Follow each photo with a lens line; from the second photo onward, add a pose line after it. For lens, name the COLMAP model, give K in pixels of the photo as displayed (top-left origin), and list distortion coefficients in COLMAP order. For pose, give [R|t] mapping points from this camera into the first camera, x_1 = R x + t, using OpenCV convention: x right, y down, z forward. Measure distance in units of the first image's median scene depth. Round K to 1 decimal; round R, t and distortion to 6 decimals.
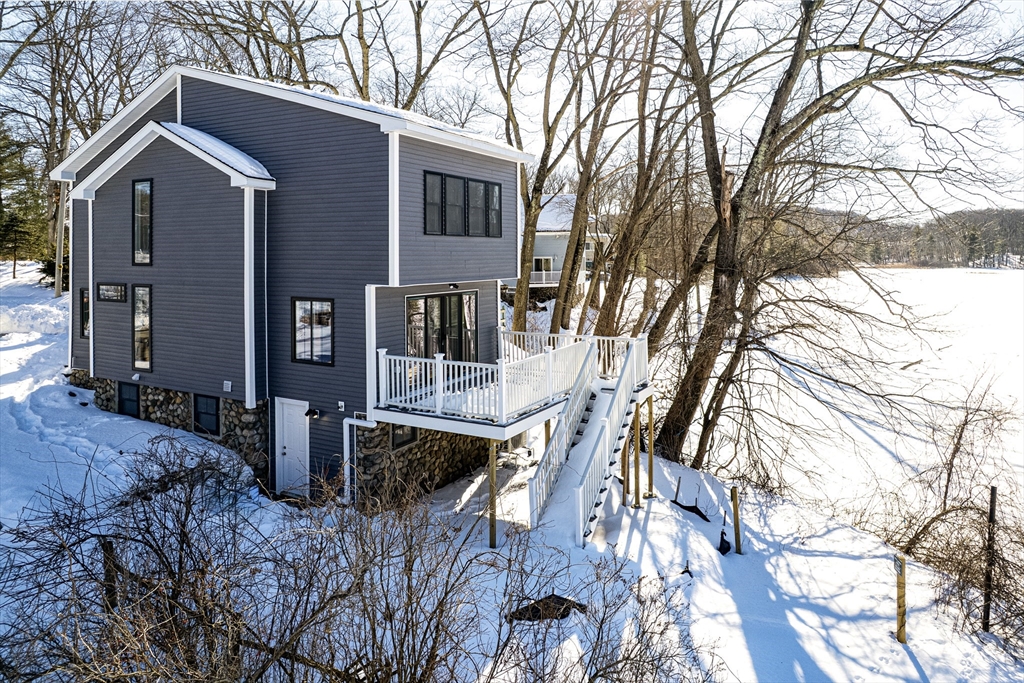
lens RADIAL K [[856.3, 0, 537.5], [0, 856.3, 335.8], [0, 0, 1]] dist [-0.102681, 0.138684]
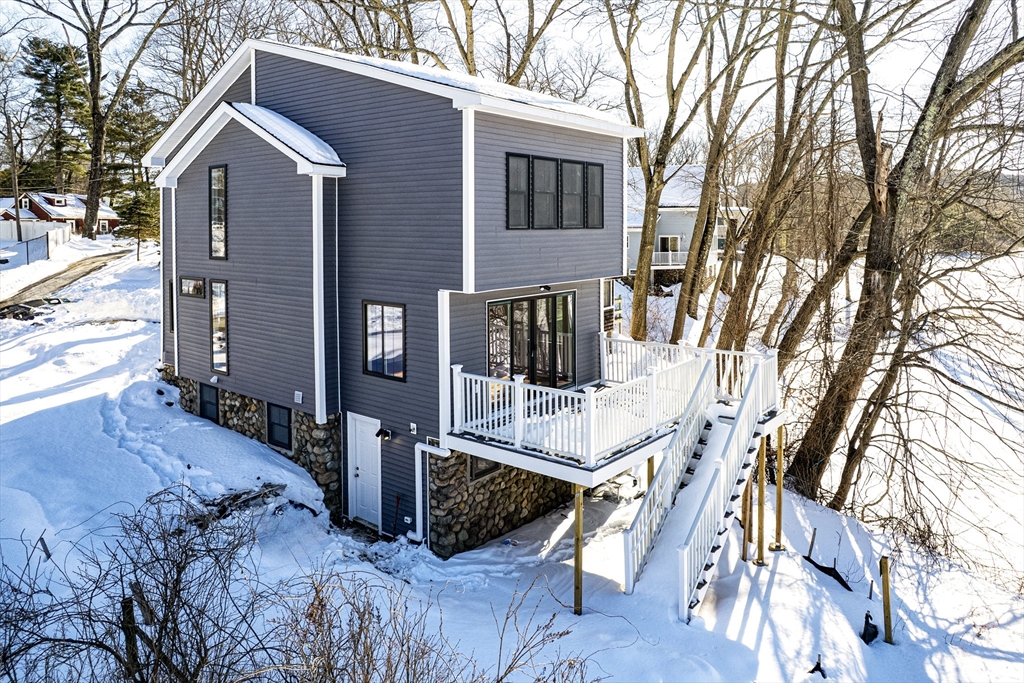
lens RADIAL K [[856.3, 0, 537.5], [0, 856.3, 335.8], [0, 0, 1]] dist [-0.102681, 0.138684]
pose [[0.986025, 0.009636, -0.166319, 0.035136], [-0.002219, 0.998997, 0.044725, -0.046993], [0.166583, -0.043731, 0.985057, 0.155217]]
